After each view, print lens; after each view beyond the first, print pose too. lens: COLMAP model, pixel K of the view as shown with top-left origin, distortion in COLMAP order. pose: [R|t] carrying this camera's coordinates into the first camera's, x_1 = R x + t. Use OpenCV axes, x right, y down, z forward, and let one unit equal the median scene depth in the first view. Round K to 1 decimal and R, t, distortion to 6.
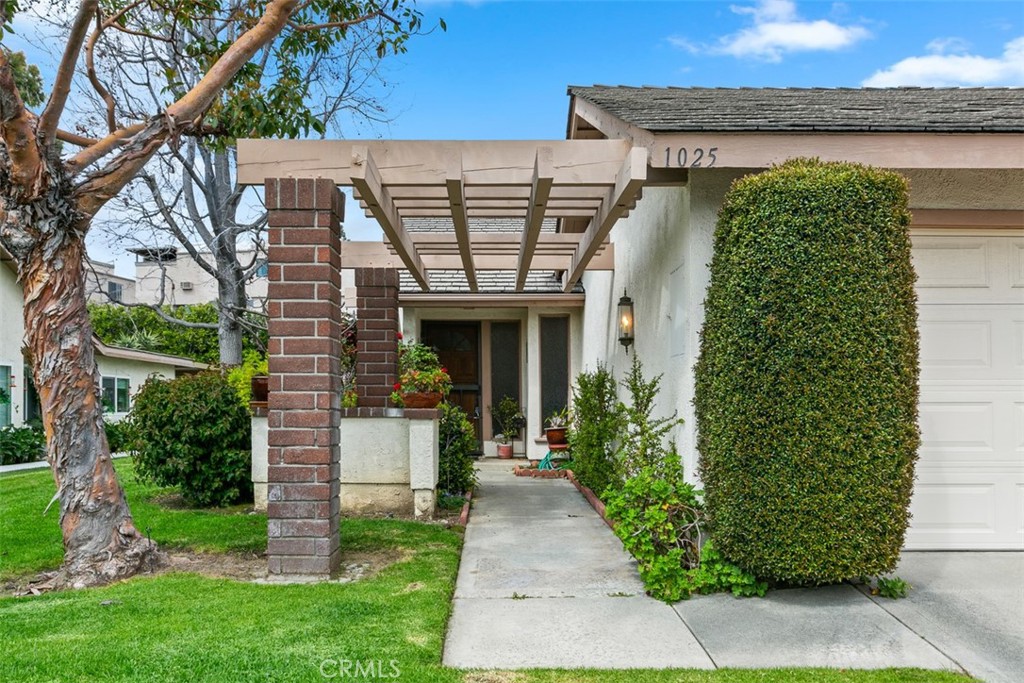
lens RADIAL K [[927.8, 0, 513.4], [0, 927.8, 369.4], [0, 0, 1]] dist [0.005731, 0.003257]
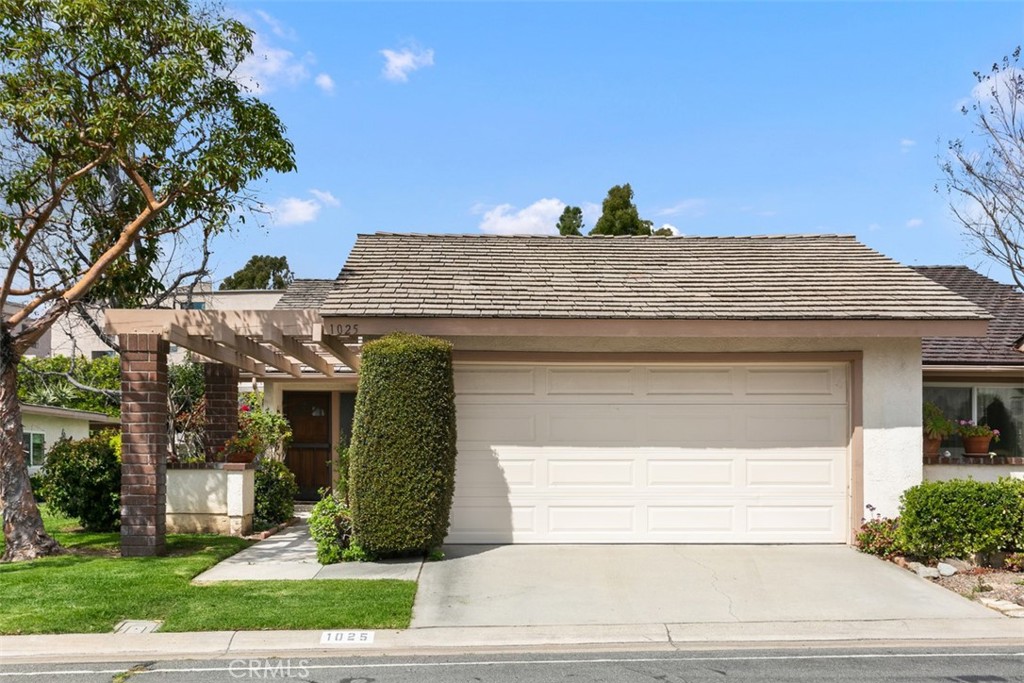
lens RADIAL K [[1440.7, 0, 654.7], [0, 1440.7, 403.1], [0, 0, 1]] dist [0.007127, 0.006703]
pose [[0.999977, 0.000939, 0.006750, 0.733886], [-0.000953, 0.999998, 0.002012, -0.079261], [-0.006748, -0.002019, 0.999975, -1.757398]]
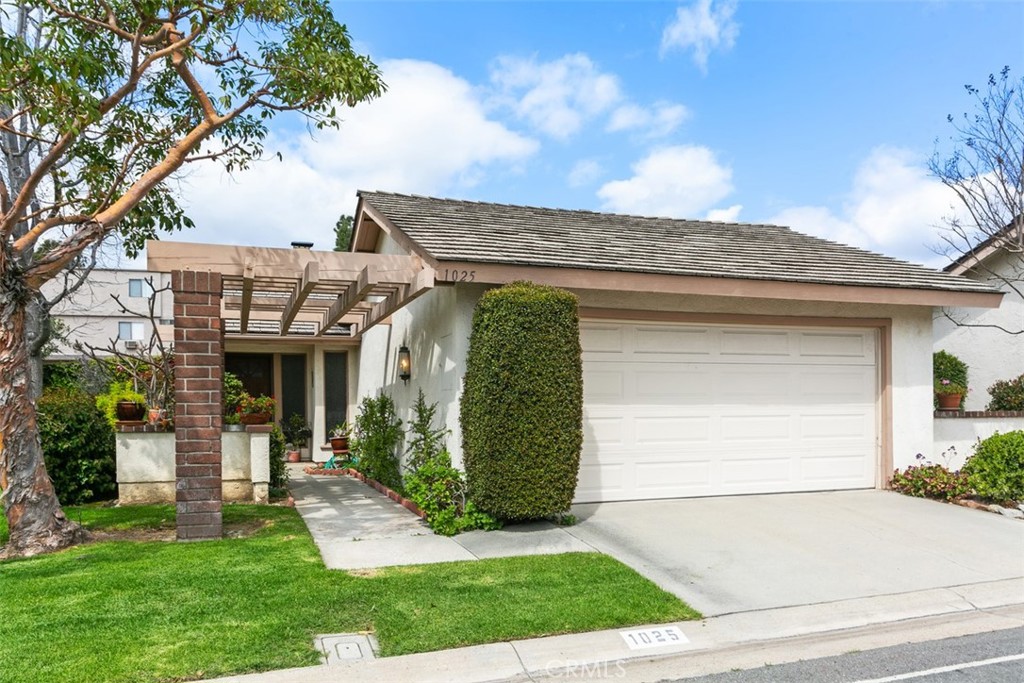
lens RADIAL K [[901.3, 0, 593.5], [0, 901.3, 406.9], [0, 0, 1]] dist [0.003175, -0.009378]
pose [[0.923294, -0.005541, 0.384055, -0.199484], [-0.006036, 0.999563, 0.028931, -0.034836], [-0.384047, -0.029030, 0.922857, -0.570337]]
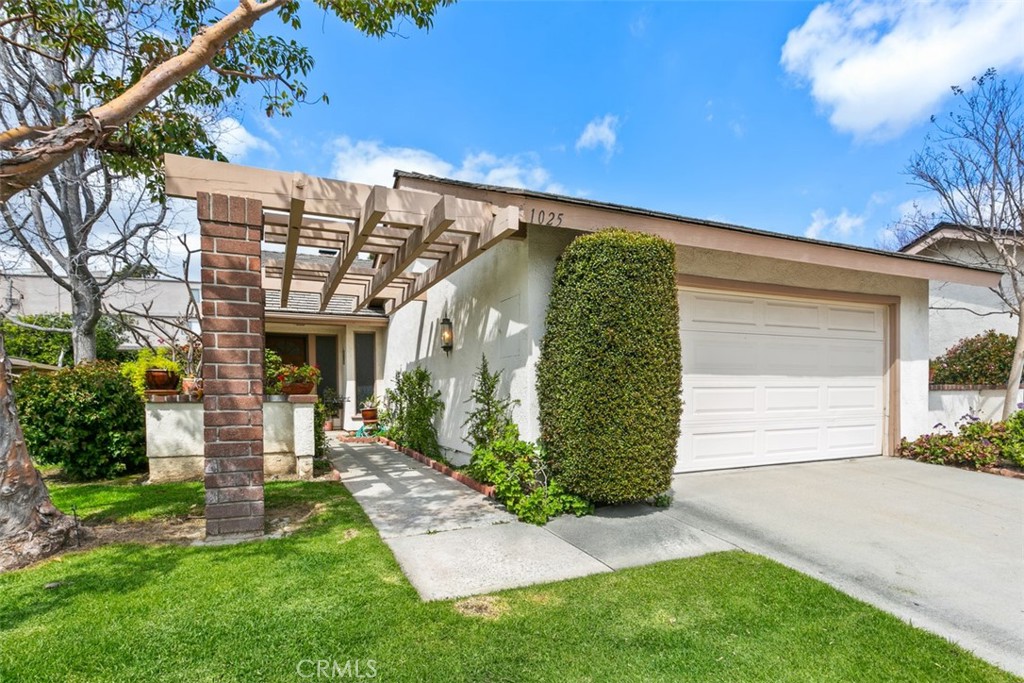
lens RADIAL K [[540.9, 0, 511.0], [0, 540.9, 397.4], [0, 0, 1]] dist [-0.002633, -0.001196]
pose [[0.906432, -0.009523, 0.422244, -0.199825], [-0.008080, 0.999172, 0.039879, 0.016339], [-0.422274, -0.039560, 0.905605, 0.228835]]
